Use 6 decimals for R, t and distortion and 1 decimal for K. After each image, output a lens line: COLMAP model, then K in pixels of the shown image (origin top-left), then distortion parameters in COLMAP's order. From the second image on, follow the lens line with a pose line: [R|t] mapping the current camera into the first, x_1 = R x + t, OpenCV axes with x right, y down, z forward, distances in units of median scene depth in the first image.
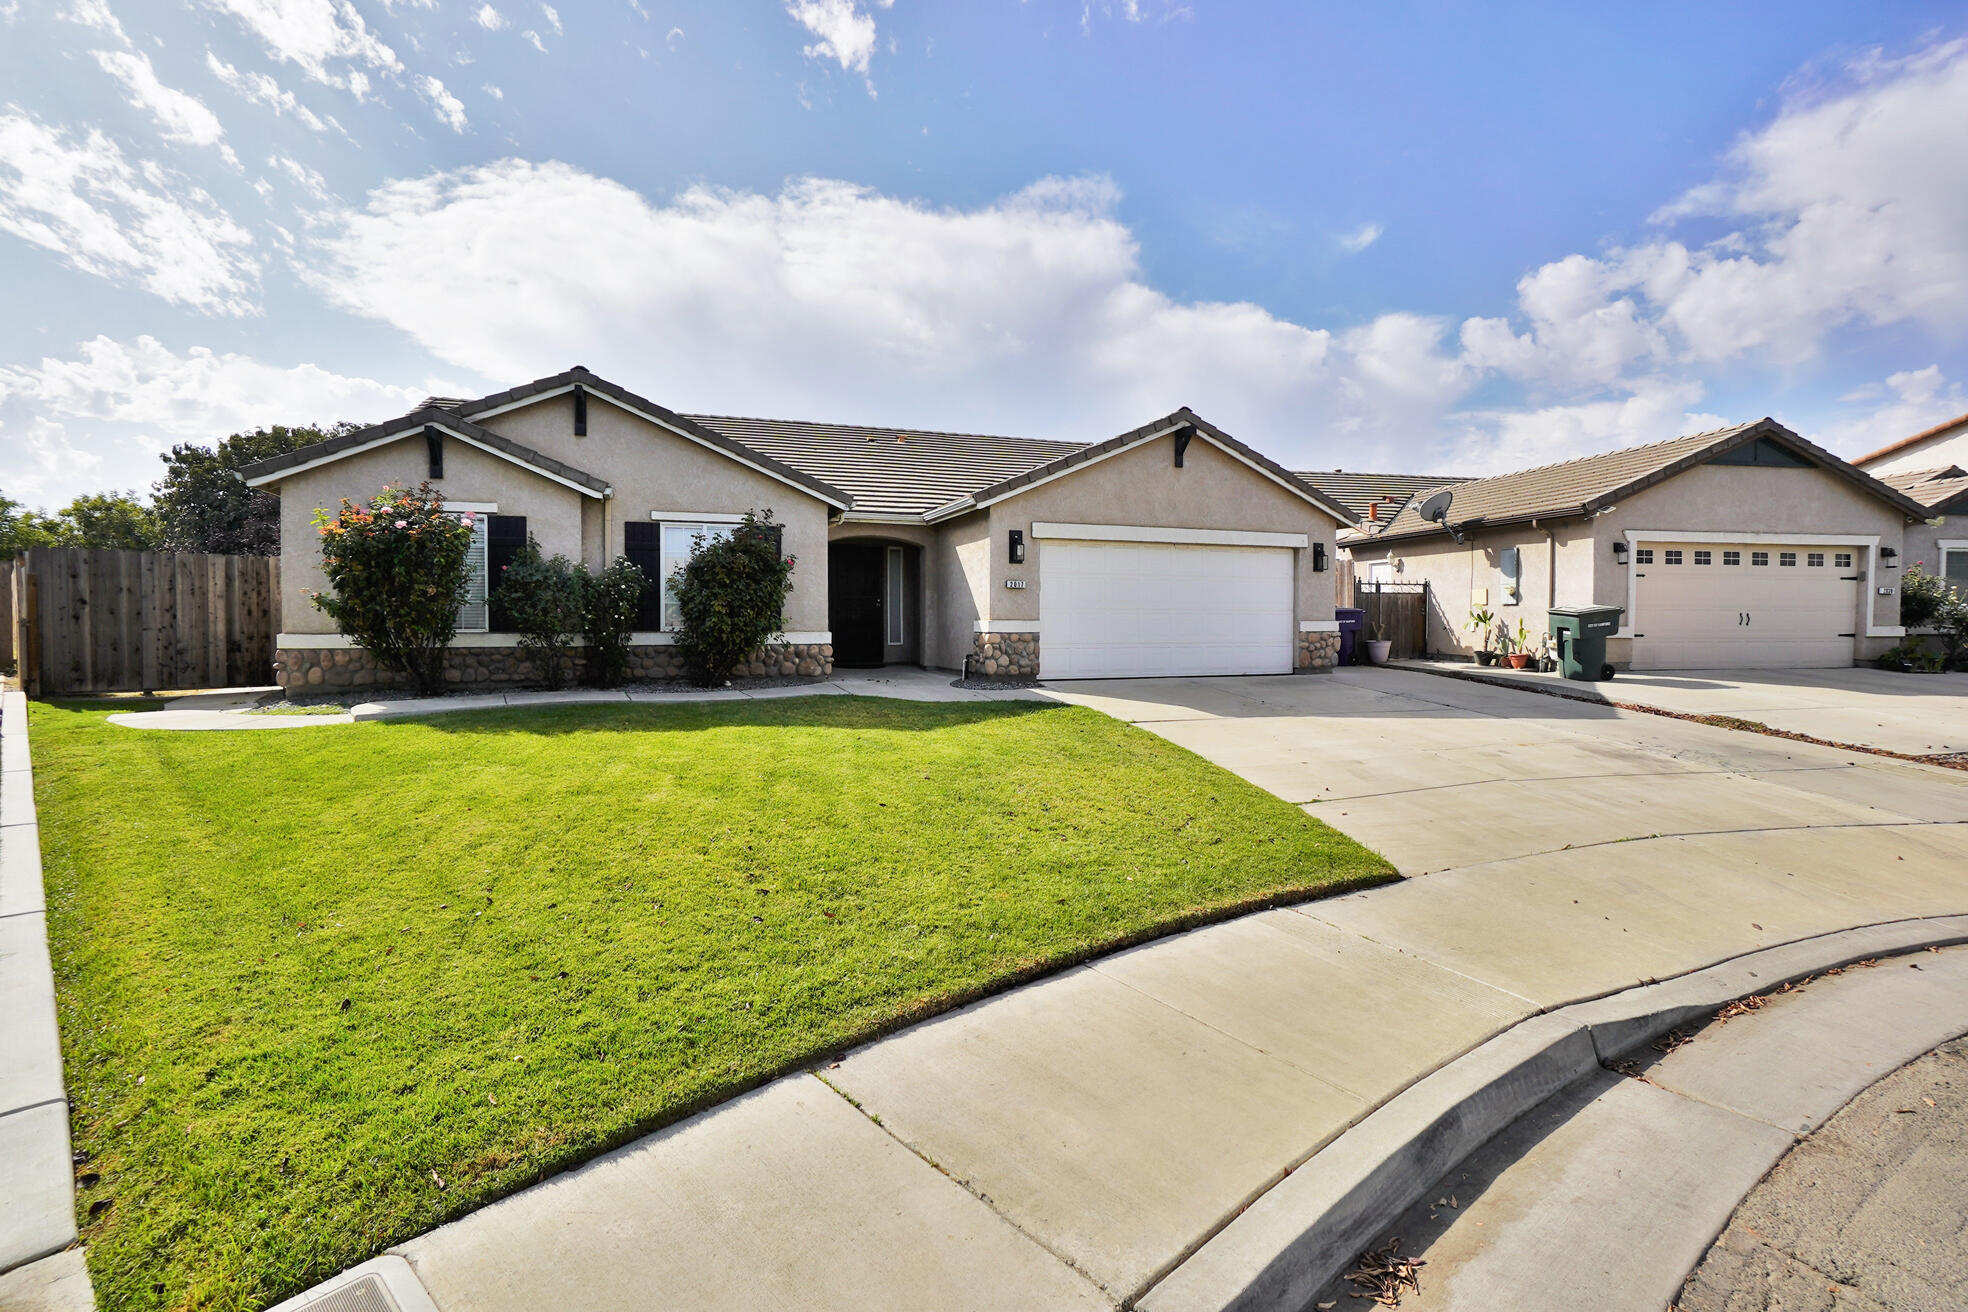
lens RADIAL K [[872.5, 0, 966.3], [0, 872.5, 640.9], [0, 0, 1]] dist [-0.062273, 0.022870]
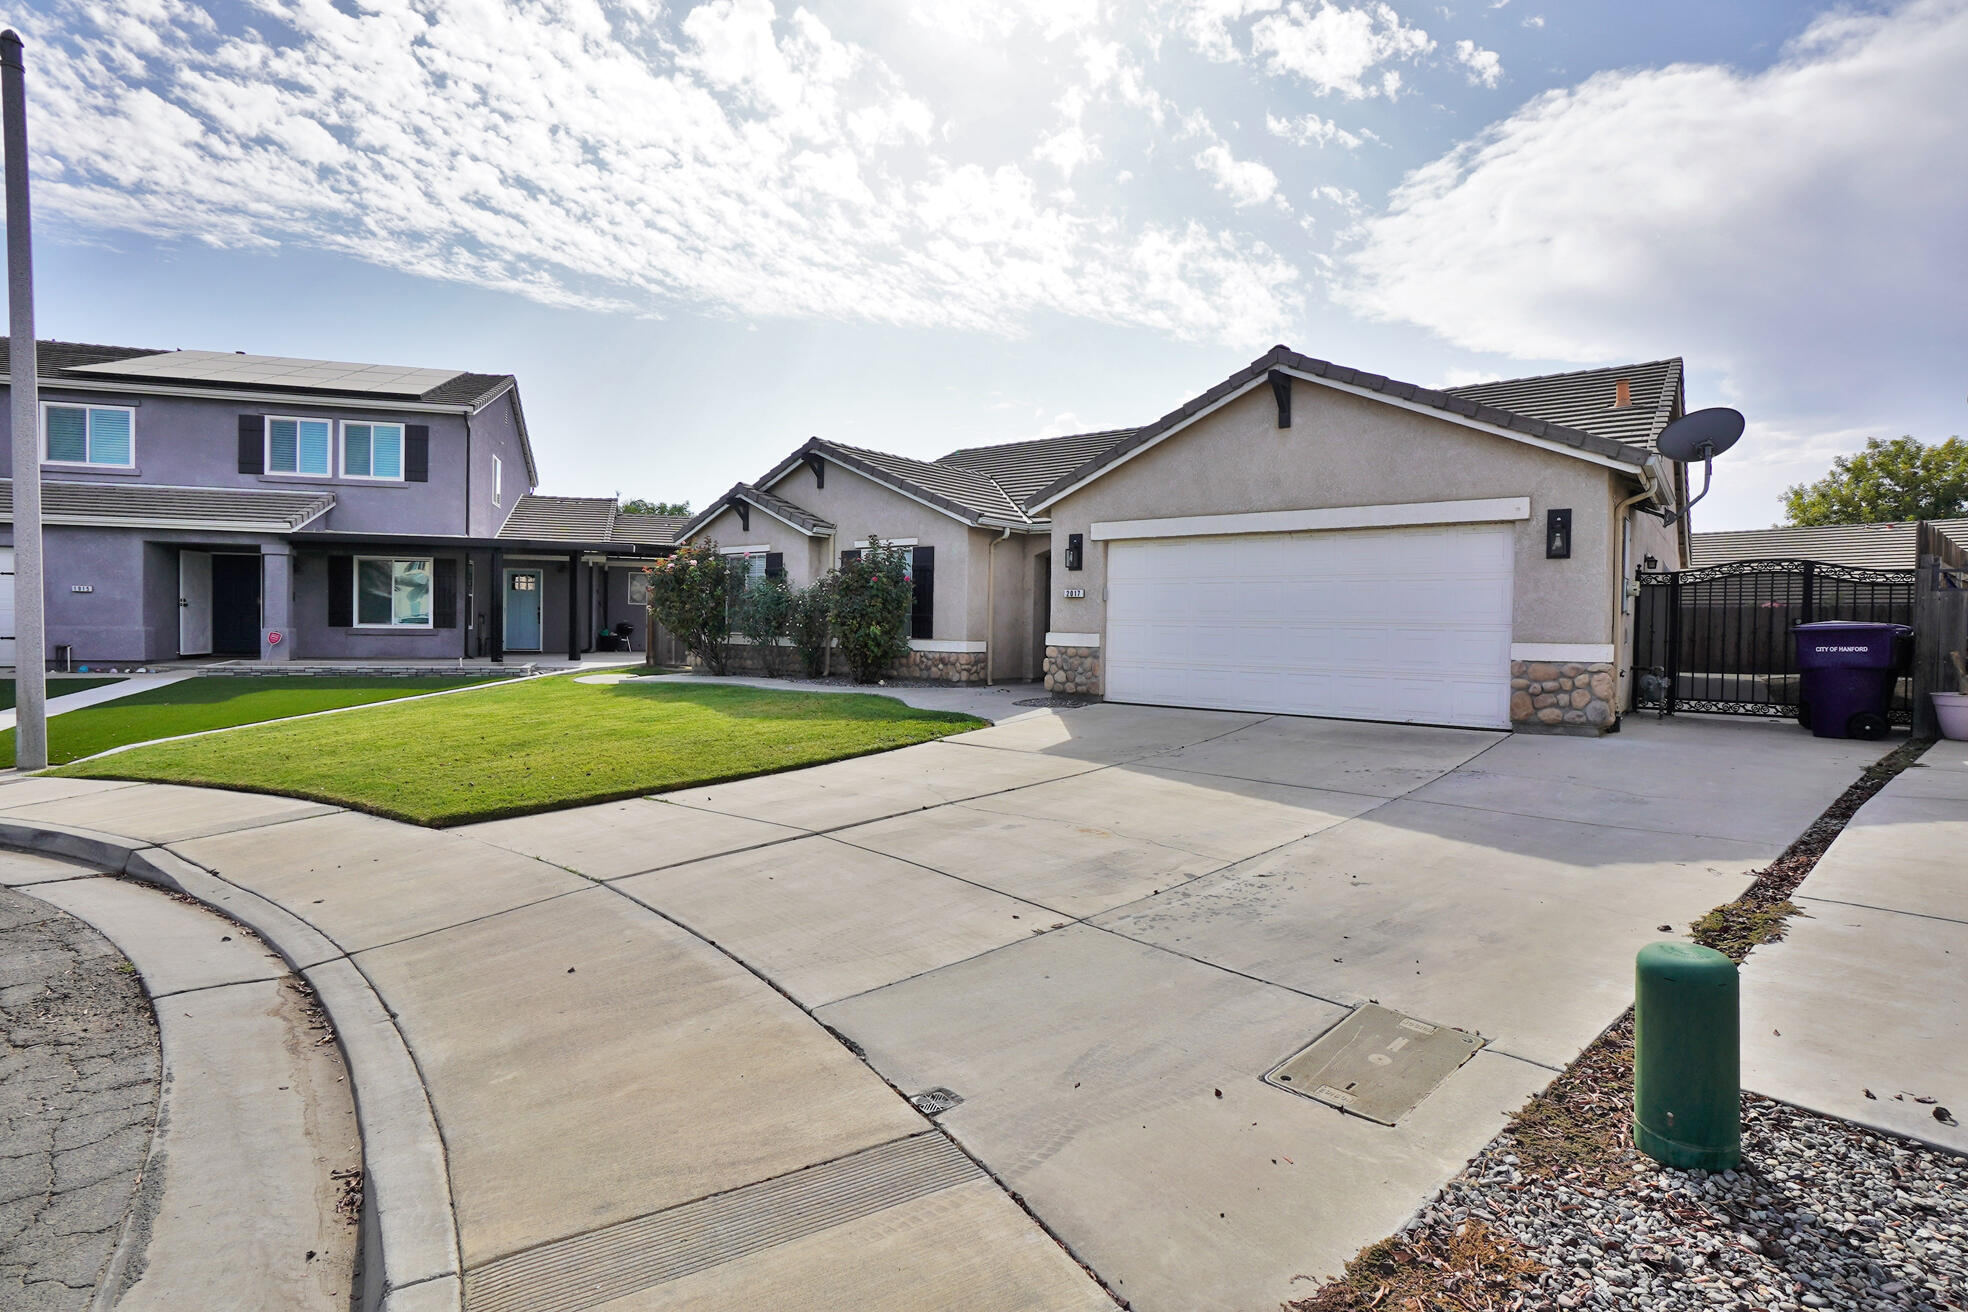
lens RADIAL K [[986.0, 0, 984.0], [0, 986.0, 656.0], [0, 0, 1]] dist [-0.027741, 0.020459]
pose [[0.531798, 0.034230, -0.846179, 0.581325], [-0.035015, 0.999217, 0.018415, -0.010184], [0.846147, 0.019836, 0.532581, 0.246699]]
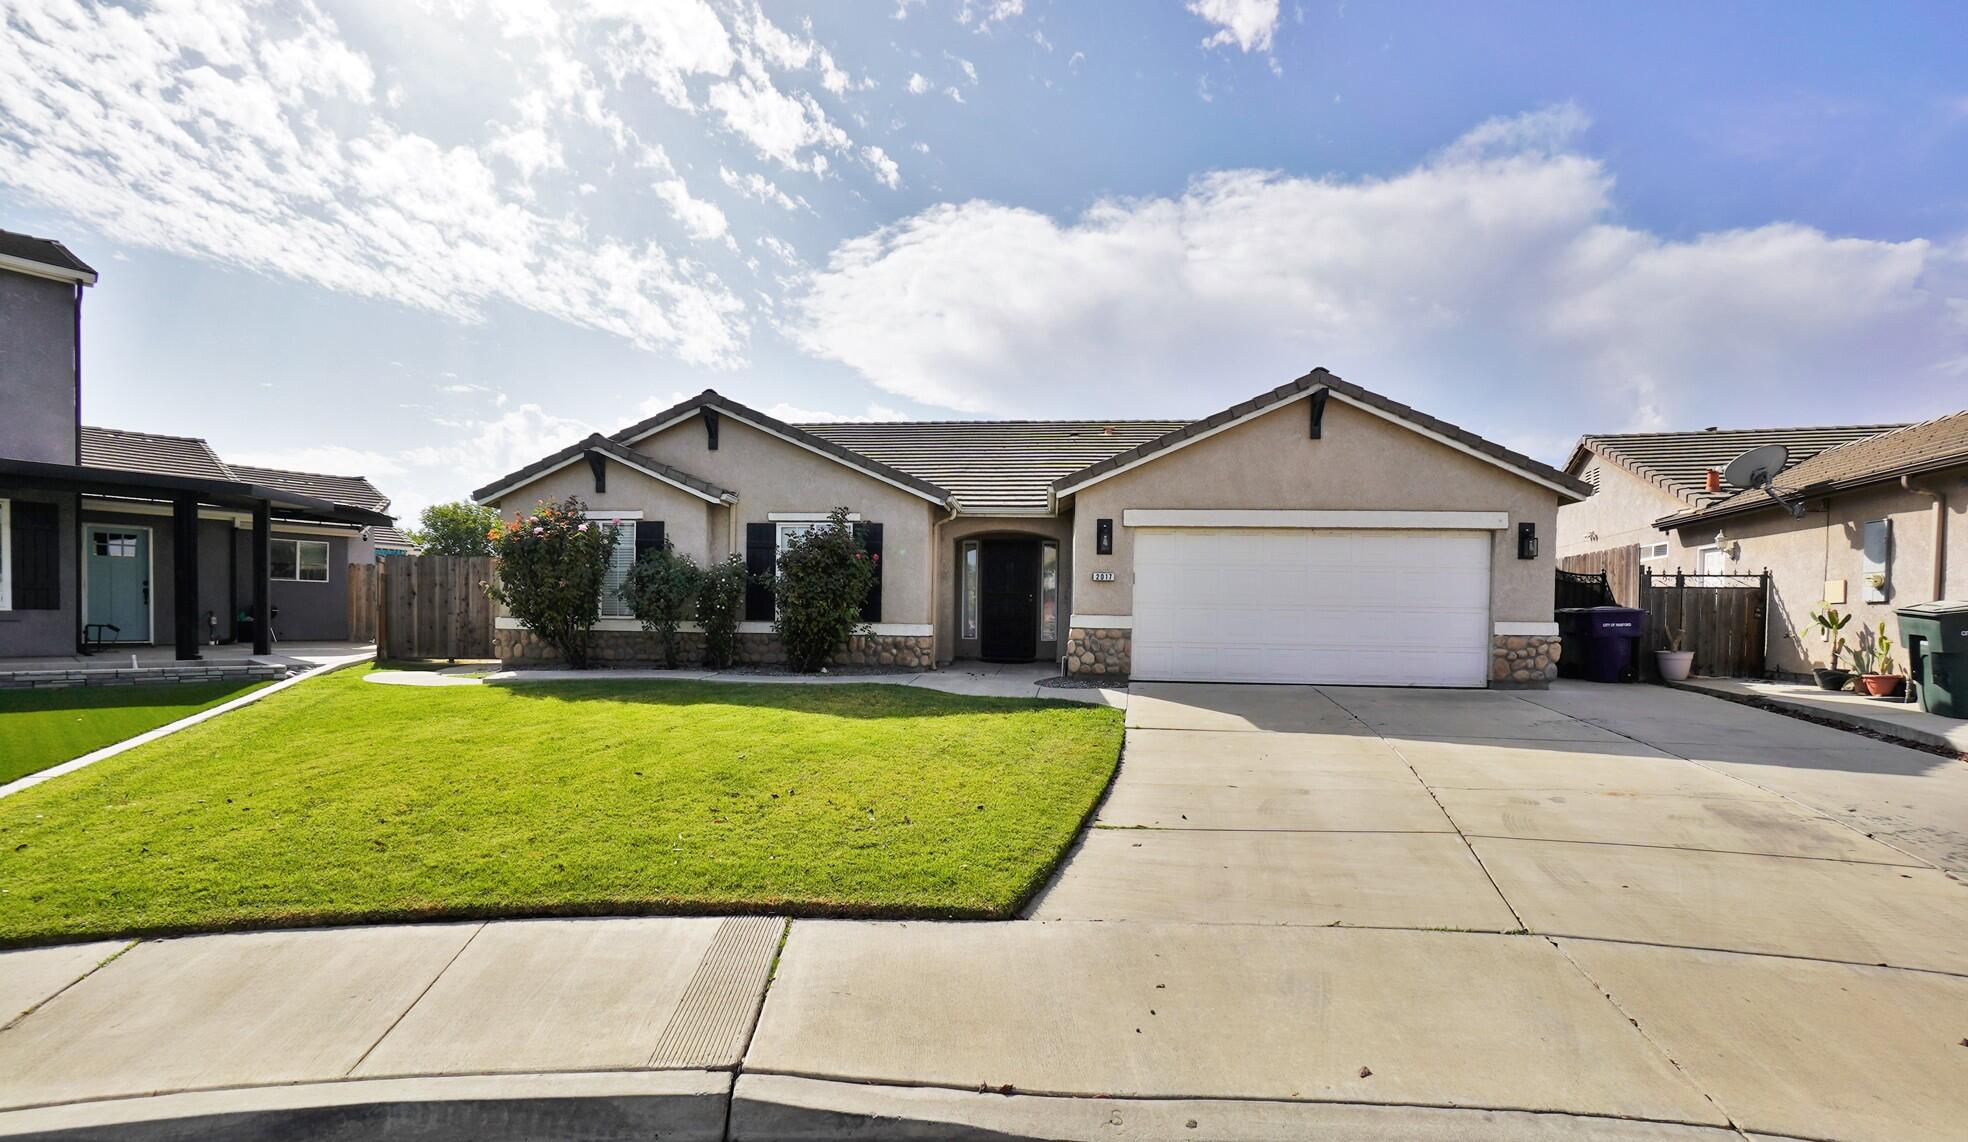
lens RADIAL K [[877.7, 0, 974.1], [0, 877.7, 632.2], [0, 0, 1]] dist [-0.062862, 0.026241]
pose [[0.901810, 0.019102, -0.431711, 0.223488], [-0.024419, 0.999679, -0.006776, 0.002885], [0.431443, 0.016653, 0.901987, 0.061853]]
